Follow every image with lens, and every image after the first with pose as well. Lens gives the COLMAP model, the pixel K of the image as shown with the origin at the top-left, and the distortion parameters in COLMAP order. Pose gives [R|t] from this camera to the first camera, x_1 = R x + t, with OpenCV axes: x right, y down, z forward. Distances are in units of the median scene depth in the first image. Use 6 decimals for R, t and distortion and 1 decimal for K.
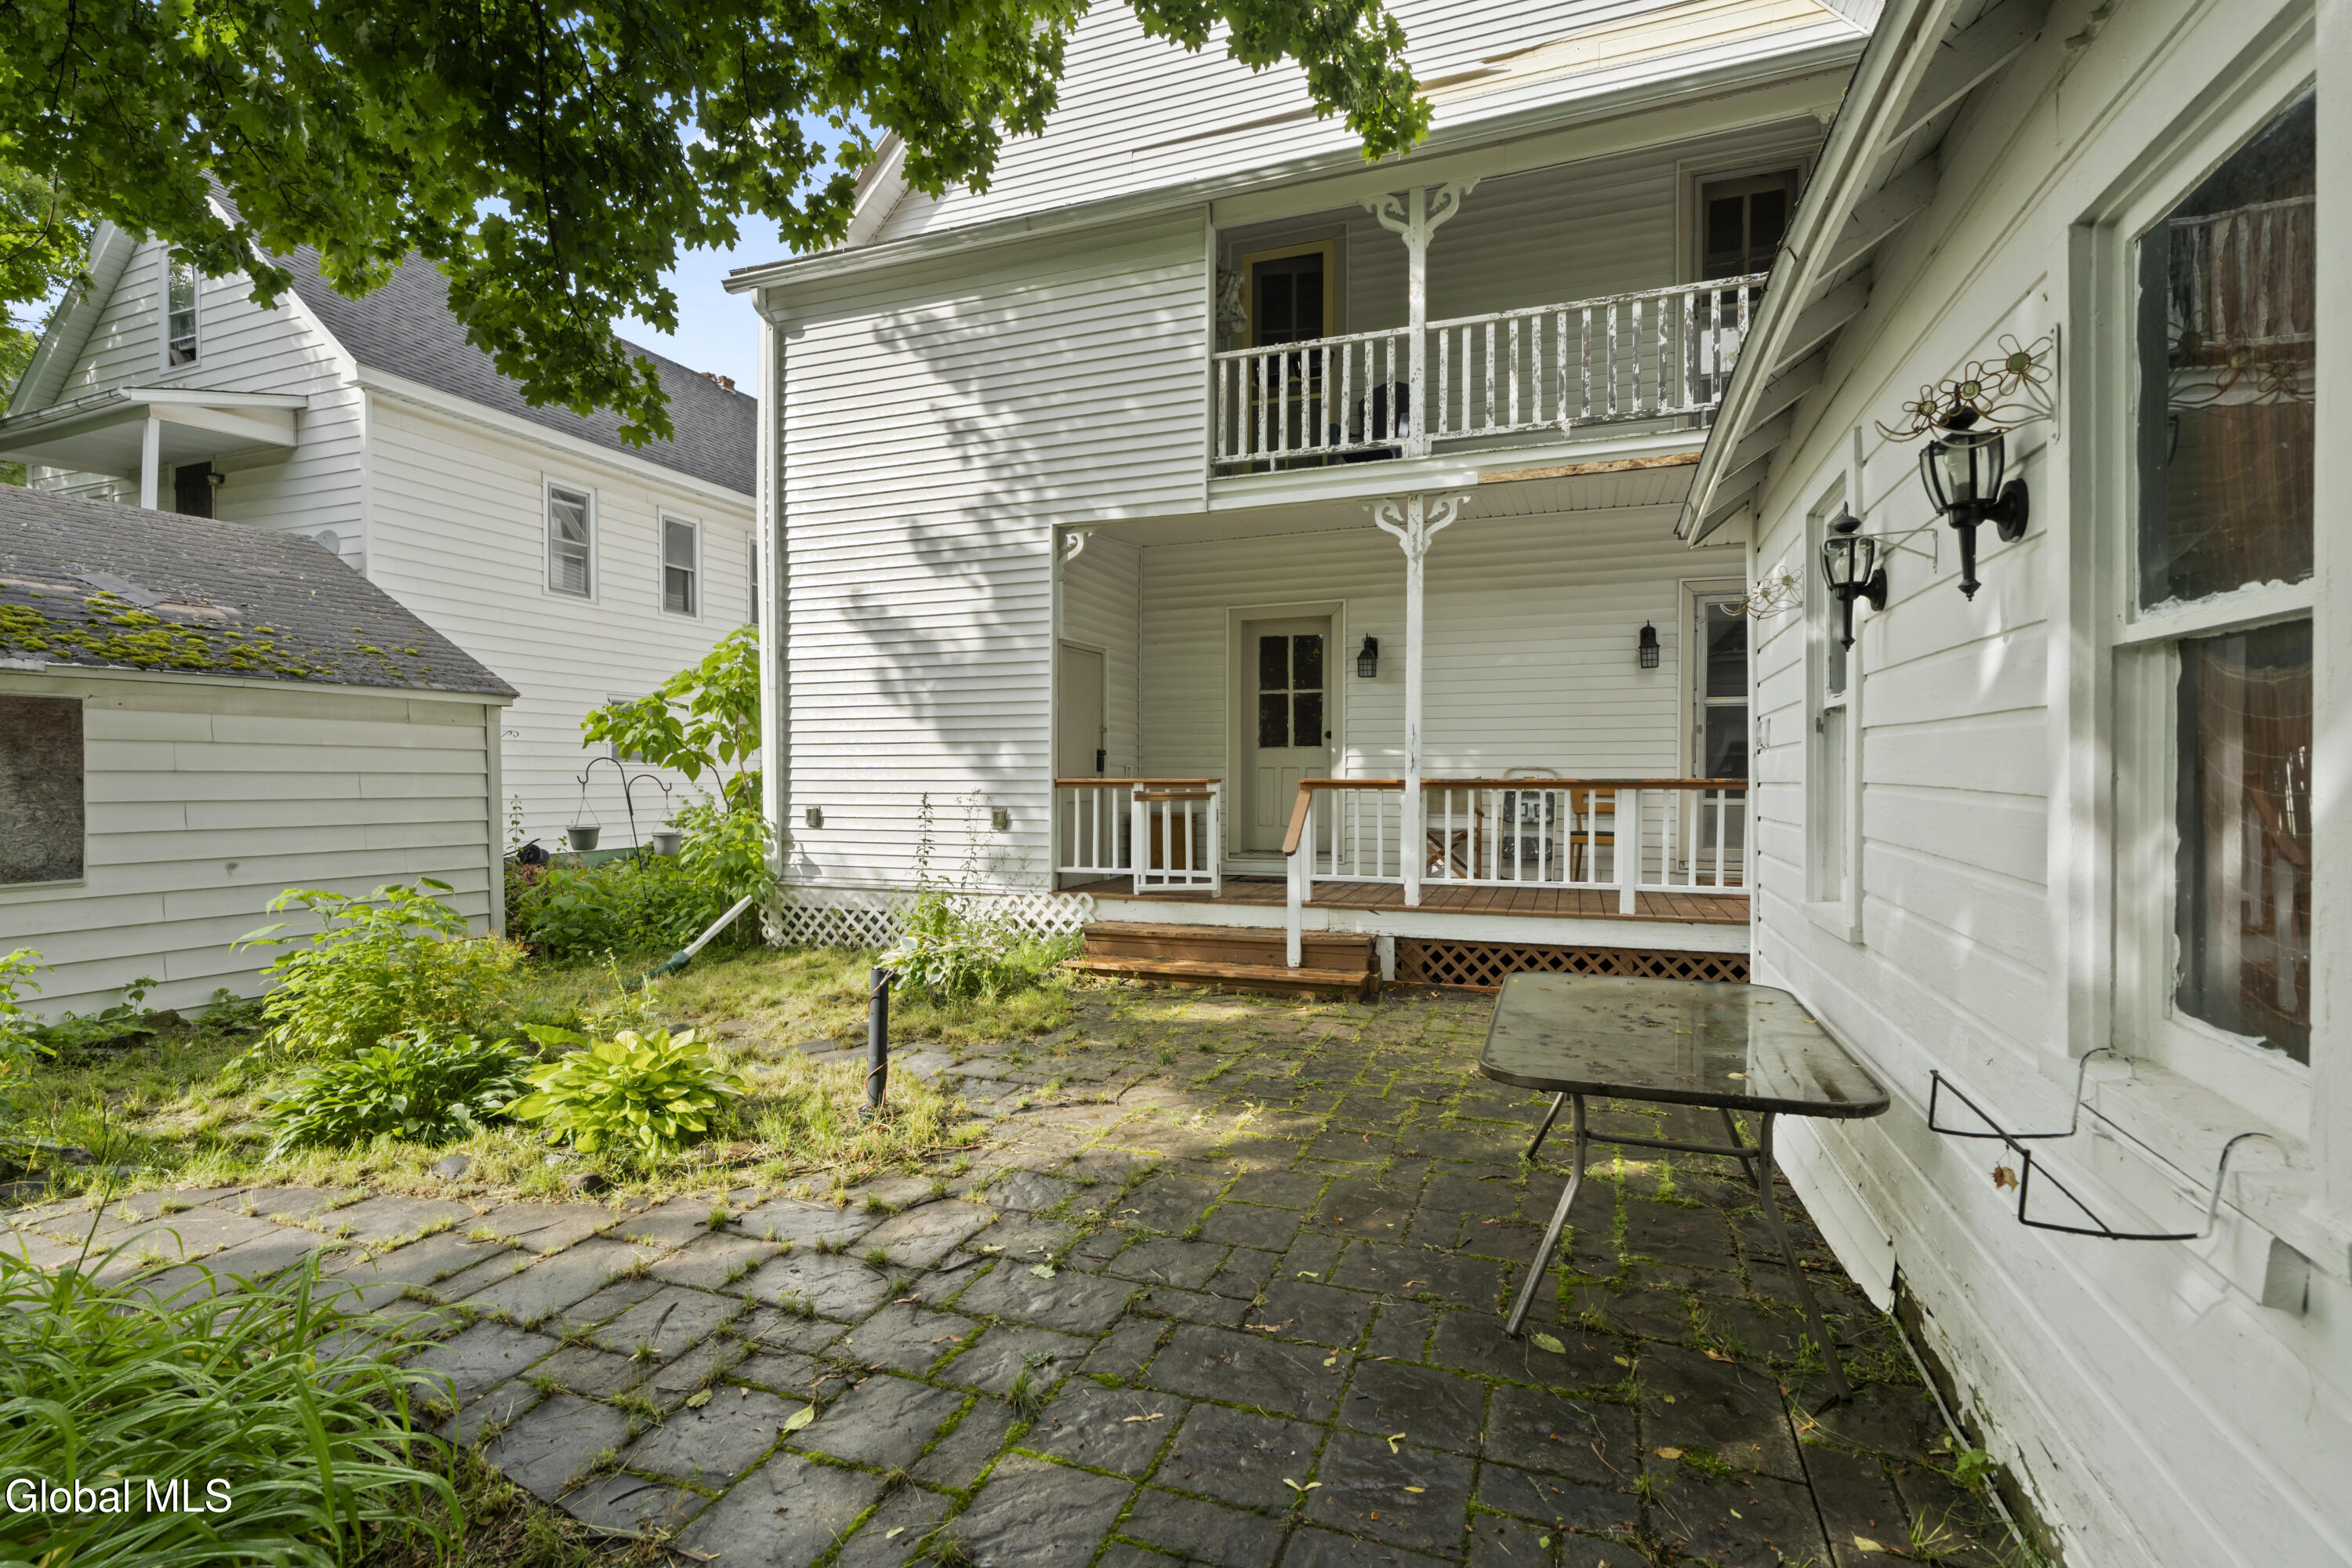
lens RADIAL K [[1081.3, 0, 1181.9], [0, 1081.3, 788.4], [0, 0, 1]] dist [-0.010586, 0.001086]
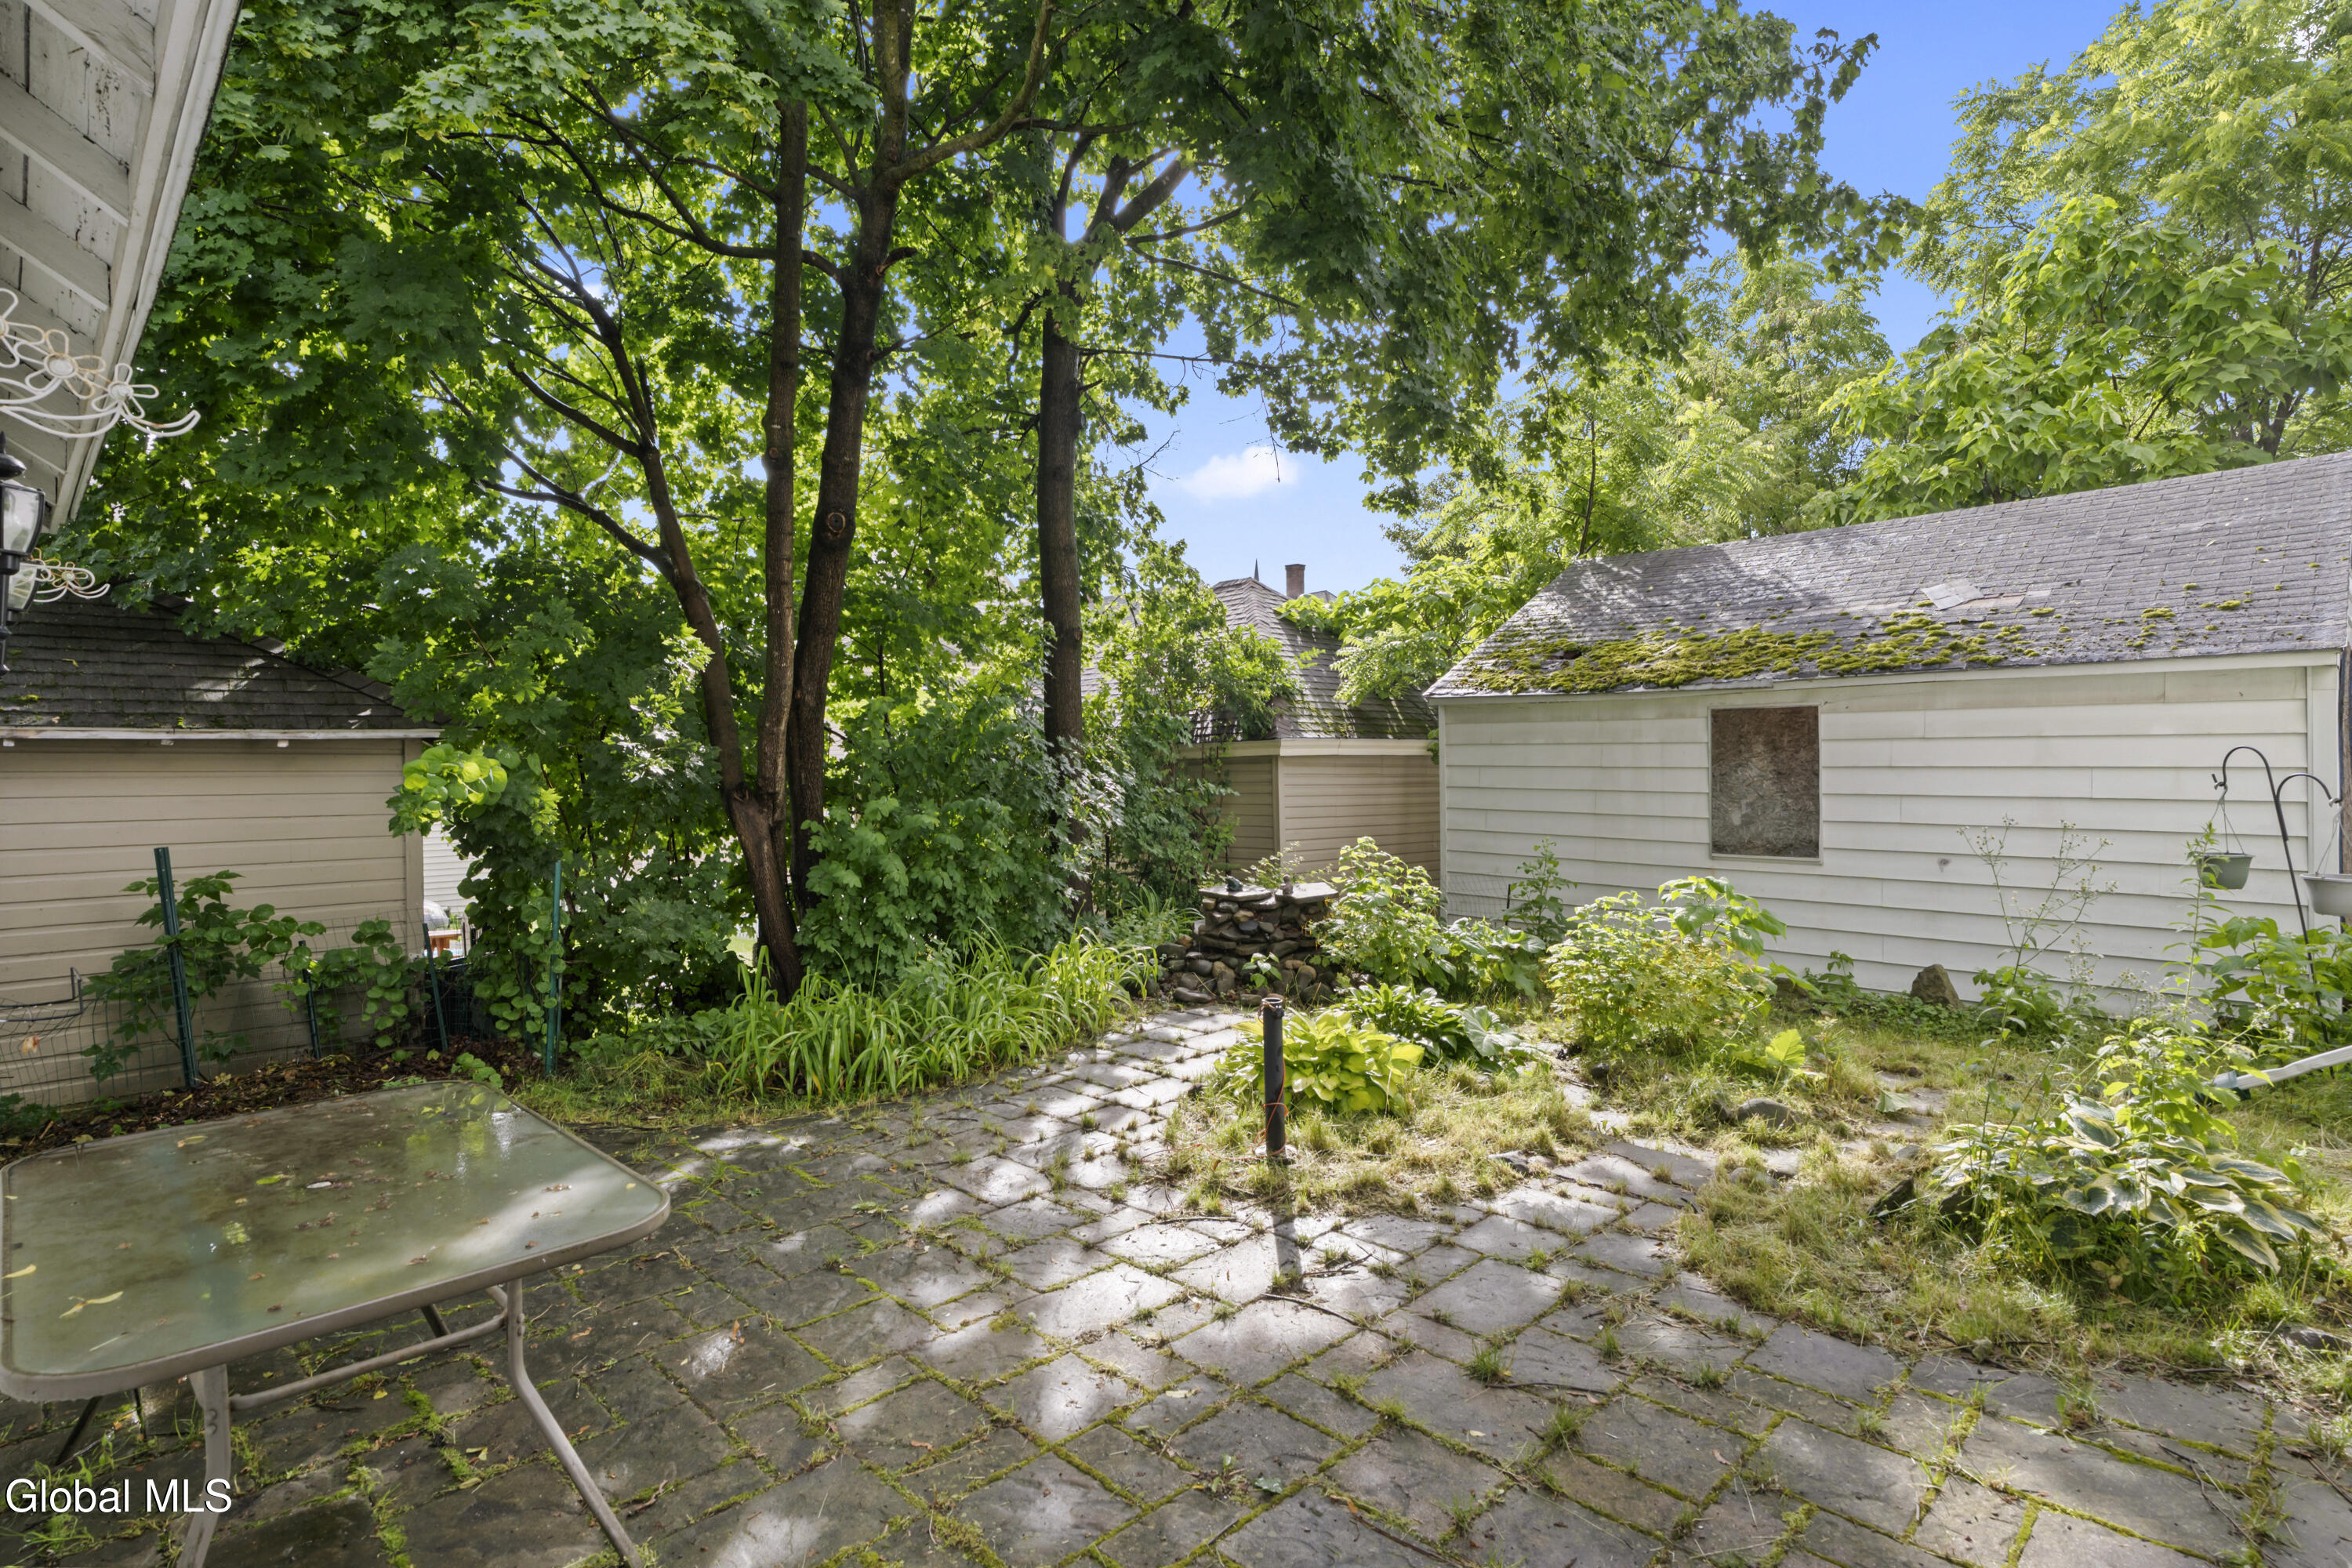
lens RADIAL K [[1184.7, 0, 1179.0], [0, 1184.7, 773.3], [0, 0, 1]] dist [-0.001958, -0.000082]
pose [[-0.422326, 0.013890, -0.906338, 0.448421], [-0.001865, 0.999867, 0.016193, -0.028767], [0.906442, 0.008529, -0.422243, 0.911863]]
